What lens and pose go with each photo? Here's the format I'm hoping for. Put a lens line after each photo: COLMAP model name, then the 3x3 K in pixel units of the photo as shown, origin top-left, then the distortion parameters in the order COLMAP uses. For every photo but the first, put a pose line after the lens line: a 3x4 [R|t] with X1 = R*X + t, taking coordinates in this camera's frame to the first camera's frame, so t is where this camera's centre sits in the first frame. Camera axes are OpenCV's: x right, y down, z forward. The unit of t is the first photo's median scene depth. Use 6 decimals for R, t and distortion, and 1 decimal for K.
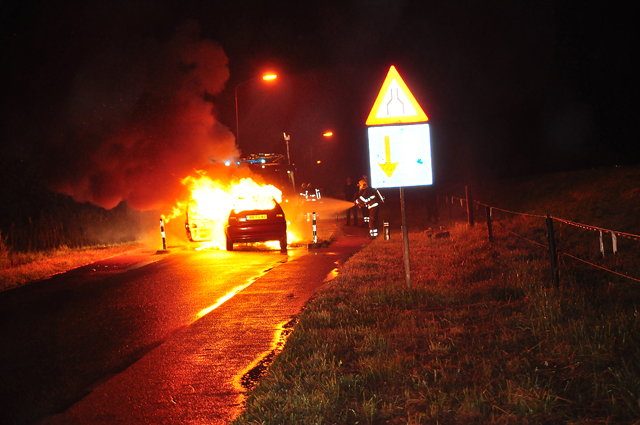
lens RADIAL K [[1337.8, 0, 320.0], [0, 1337.8, 212.5], [0, 0, 1]] dist [0.330499, -0.003170]
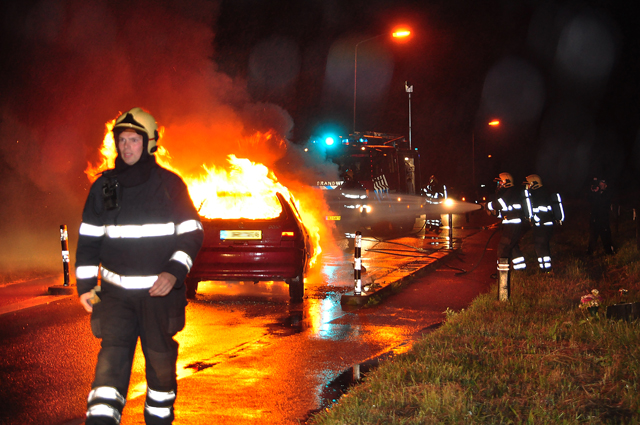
lens RADIAL K [[1337.8, 0, 320.0], [0, 1337.8, 212.5], [0, 0, 1]] dist [0.330499, -0.003170]
pose [[0.988903, 0.061084, -0.135421, 0.047109], [-0.060953, 0.998128, 0.005115, -0.008658], [0.135480, 0.003196, 0.990775, 0.508808]]
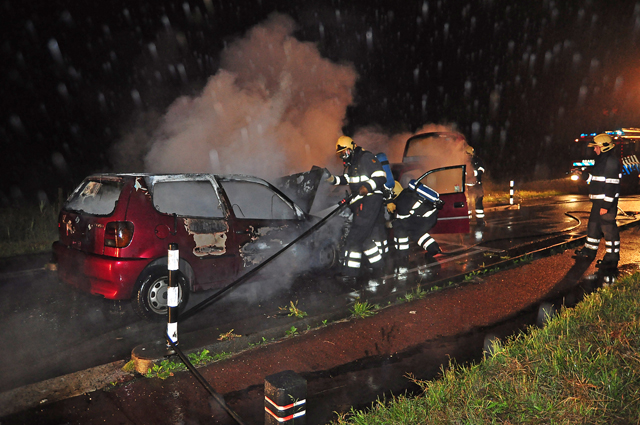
lens RADIAL K [[461.9, 0, 312.7], [0, 461.9, 211.9], [0, 0, 1]] dist [-0.087944, 0.005679]
pose [[0.677282, 0.123855, -0.725224, 0.086194], [-0.043779, 0.990766, 0.128321, -0.020694], [0.734420, -0.055160, 0.676450, 0.950353]]
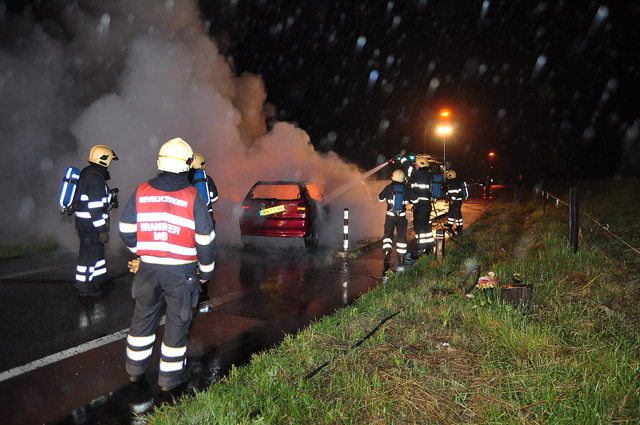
lens RADIAL K [[467.5, 0, 320.0], [0, 467.5, 212.5], [0, 0, 1]] dist [-0.093286, 0.002154]
pose [[0.929865, 0.085582, -0.357807, 0.073842], [-0.063448, 0.995299, 0.073174, -0.015636], [0.362387, -0.045340, 0.930924, 0.749433]]
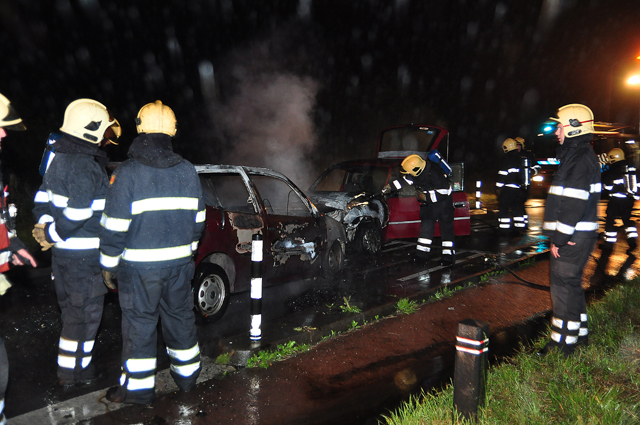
lens RADIAL K [[621.0, 0, 319.7], [0, 621.0, 204.0], [0, 0, 1]] dist [0.003725, 0.006369]
pose [[0.819160, 0.109016, -0.563110, 0.079980], [-0.072897, 0.993597, 0.086314, -0.018852], [0.568914, -0.029656, 0.821862, 0.892443]]
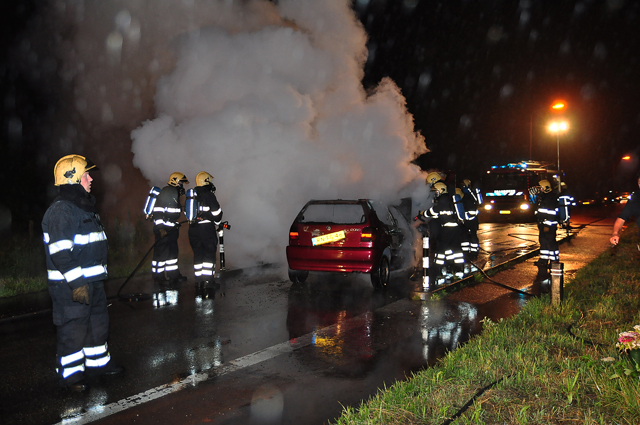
lens RADIAL K [[597.6, 0, 320.0], [0, 597.6, 212.5], [0, 0, 1]] dist [-0.046237, 0.160905]
pose [[0.880602, 0.061354, -0.469869, 0.072347], [-0.050140, 0.998080, 0.036357, -0.015878], [0.471197, -0.008457, 0.881987, 0.754592]]
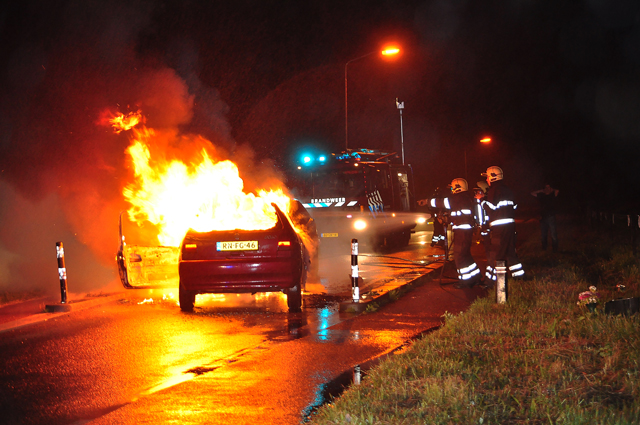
lens RADIAL K [[1337.8, 0, 320.0], [0, 1337.8, 212.5], [0, 0, 1]] dist [0.330499, -0.003170]
pose [[0.990811, 0.029174, -0.132066, 0.047015], [-0.031190, 0.999426, -0.013220, -0.002945], [0.131605, 0.017218, 0.991153, 0.508387]]
